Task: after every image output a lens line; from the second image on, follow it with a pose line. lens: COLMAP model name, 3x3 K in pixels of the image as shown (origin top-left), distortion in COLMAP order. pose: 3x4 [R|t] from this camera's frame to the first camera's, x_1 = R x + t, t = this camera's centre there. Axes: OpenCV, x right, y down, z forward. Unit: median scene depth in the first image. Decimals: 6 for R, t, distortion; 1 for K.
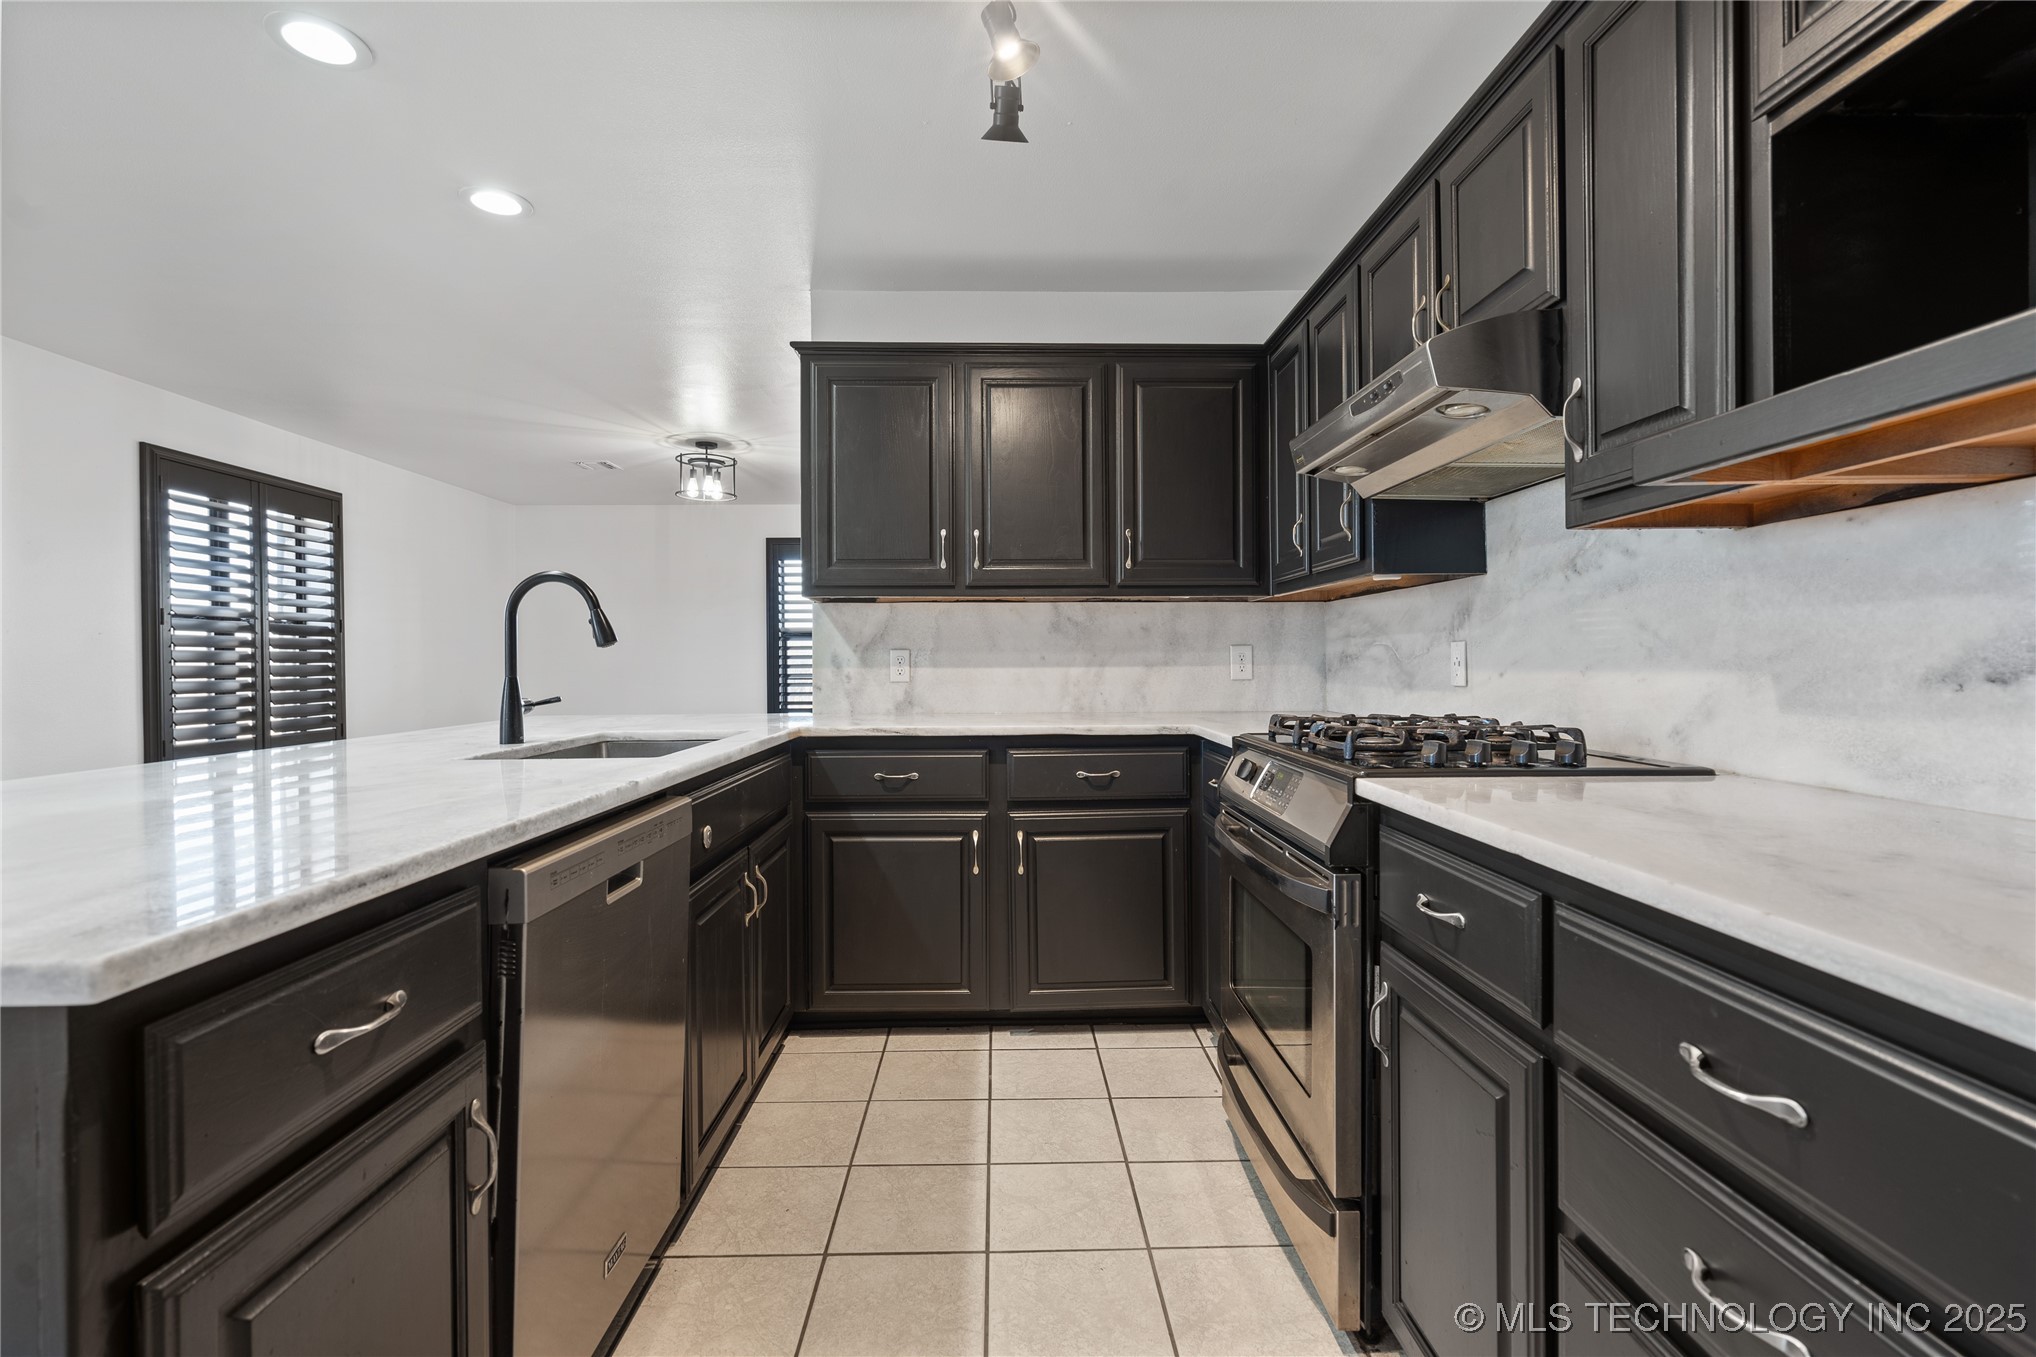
lens RADIAL K [[943.0, 0, 1012.9], [0, 943.0, 665.6], [0, 0, 1]] dist [-0.001029, 0.000080]
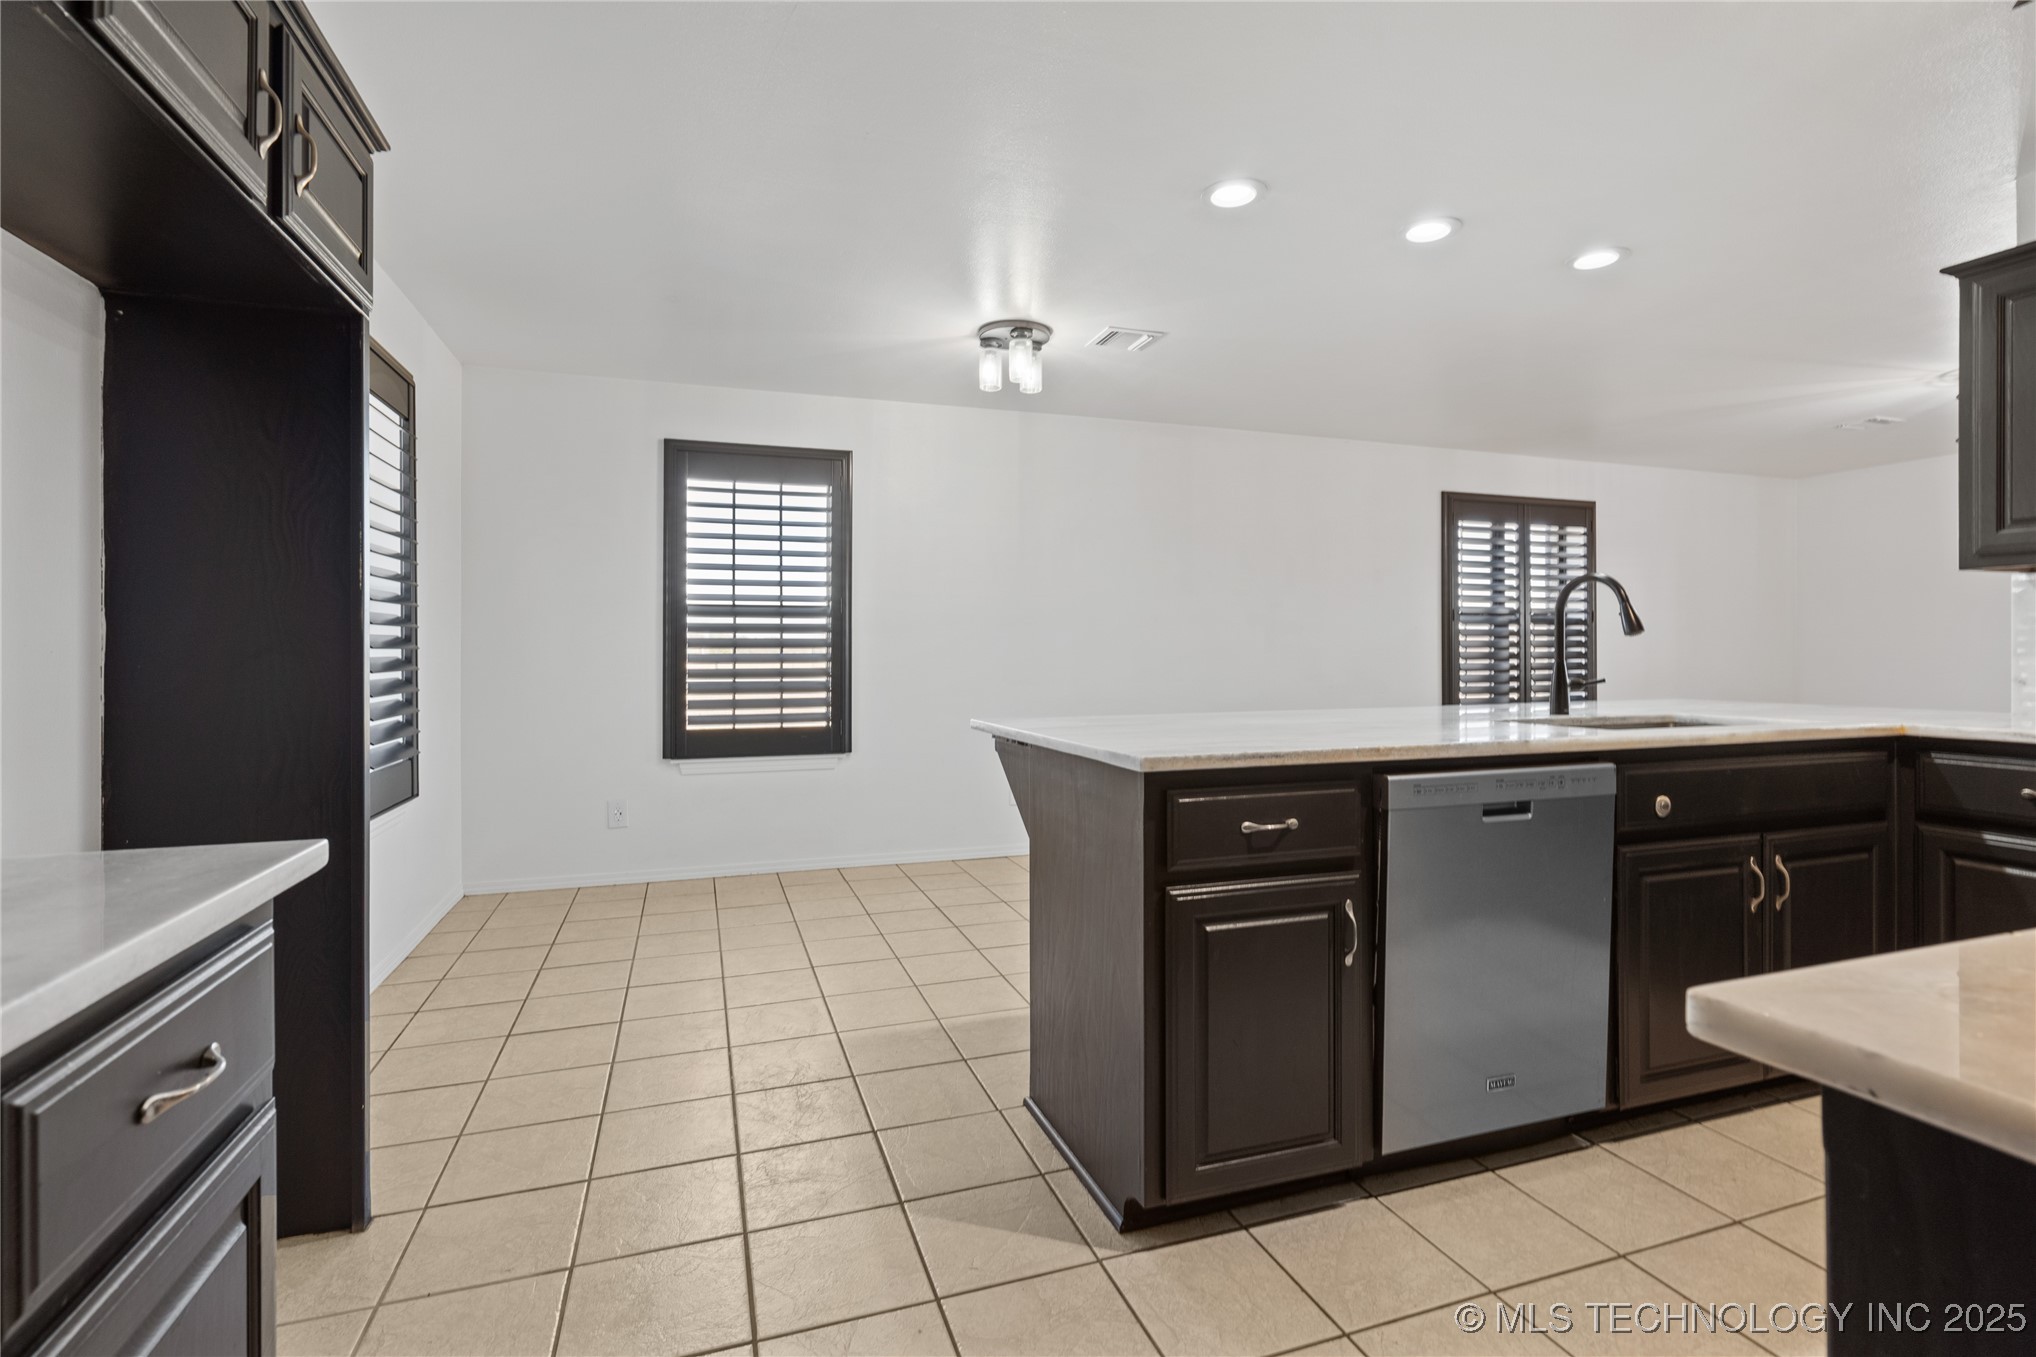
lens RADIAL K [[946.1, 0, 1010.1], [0, 946.1, 658.2], [0, 0, 1]] dist [-0.001698, 0.000162]
pose [[0.291950, 0.009811, -0.956383, 0.328772], [-0.002367, 0.999952, 0.009536, -0.001266], [0.956431, -0.000520, 0.291959, -0.039285]]
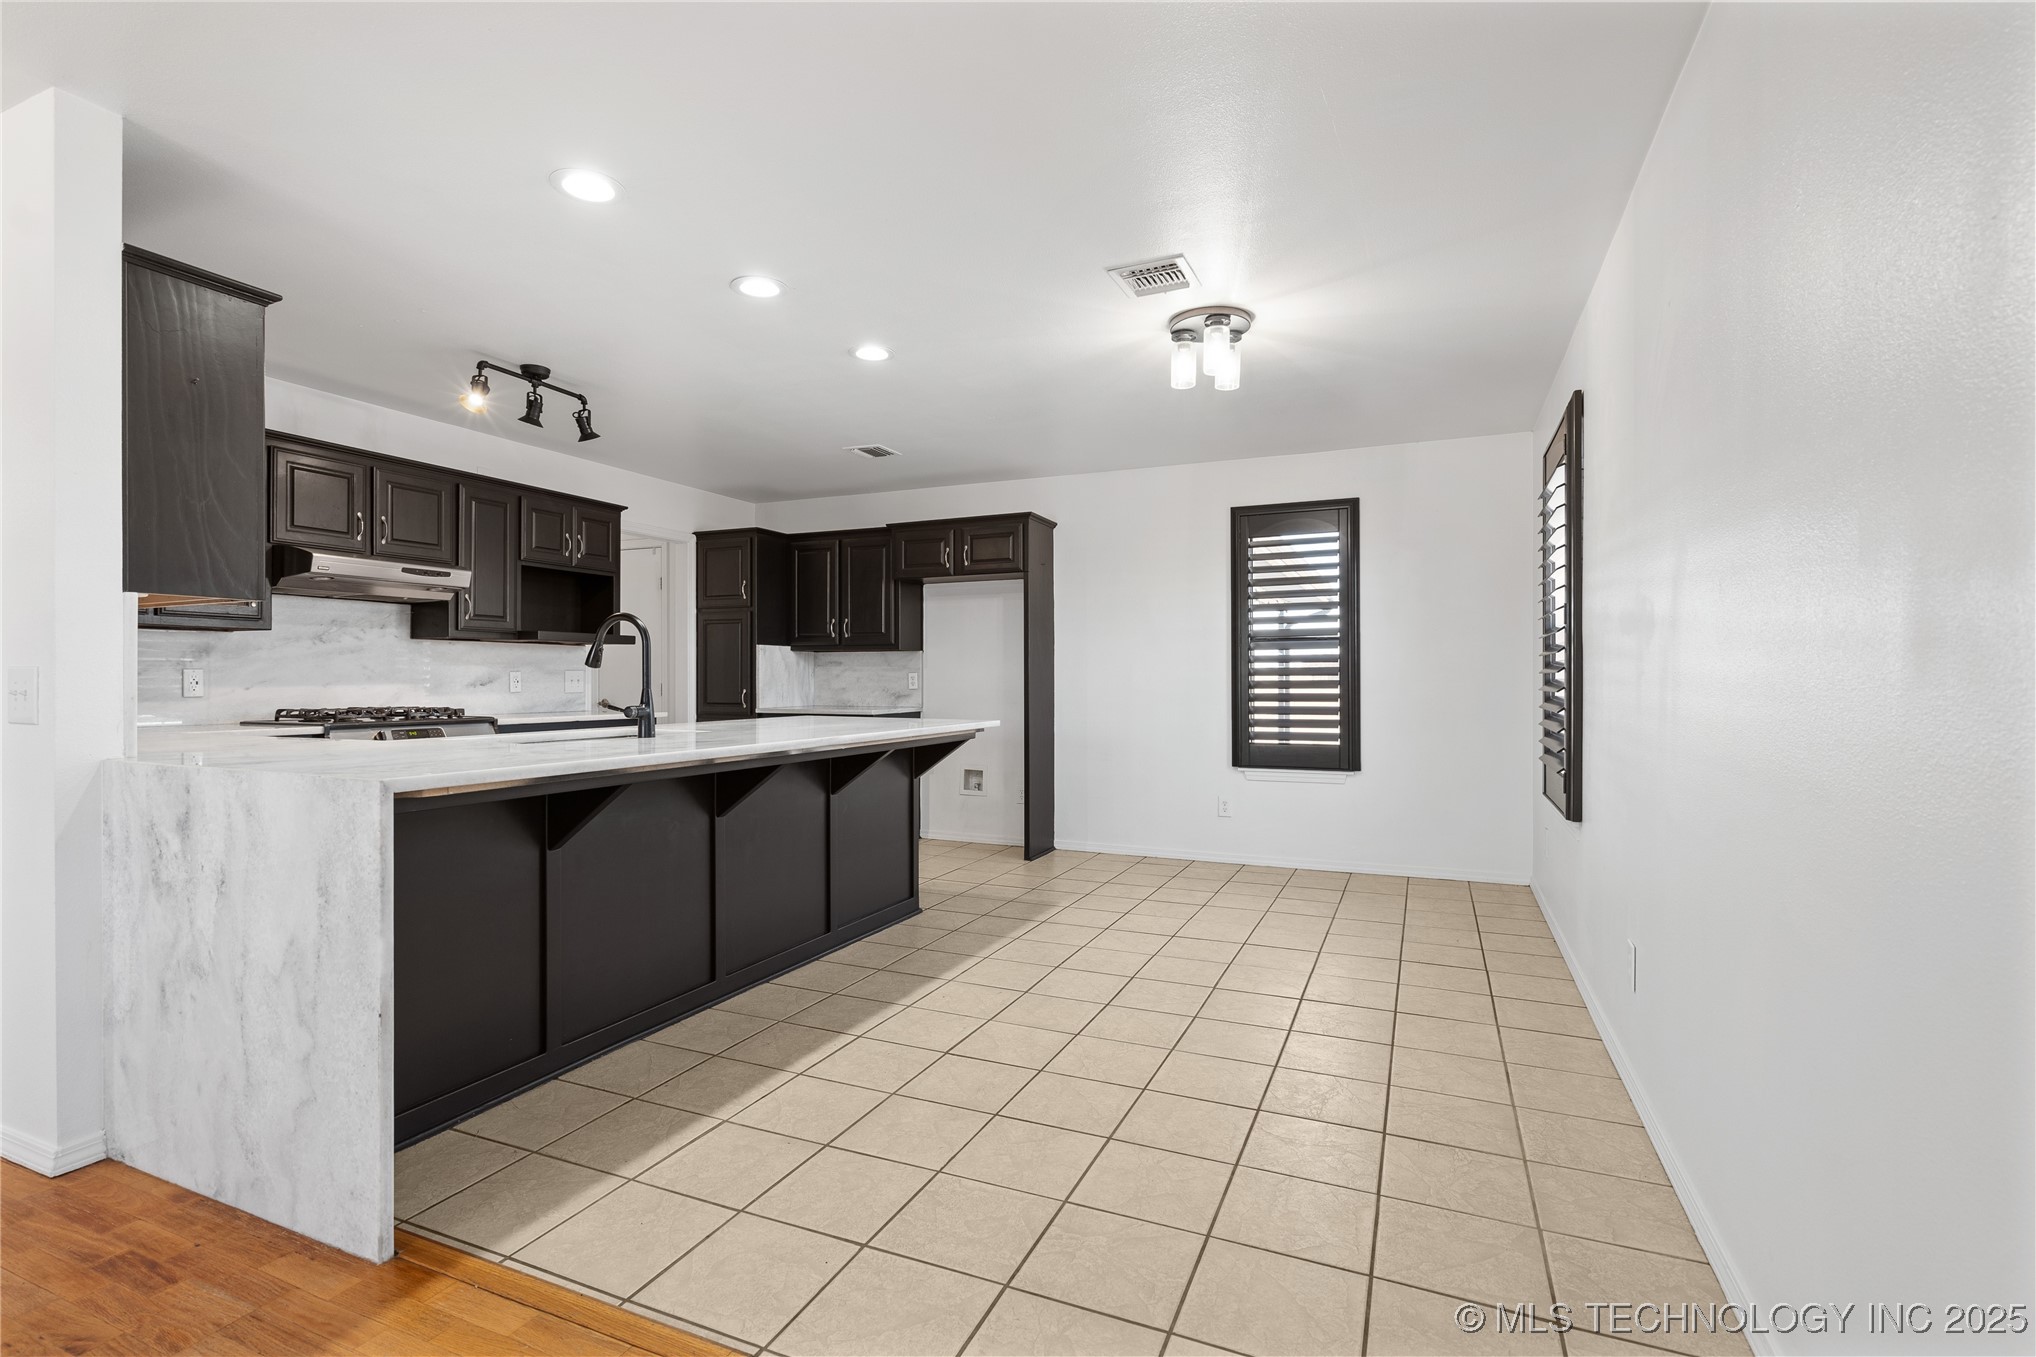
lens RADIAL K [[939.2, 0, 1018.0], [0, 939.2, 678.5], [0, 0, 1]] dist [-0.000471, 0.000107]
pose [[-0.907050, 0.006106, 0.420979, -1.183641], [0.007469, 0.999971, 0.001589, -0.001153], [-0.420957, 0.004585, -0.907069, 1.483826]]
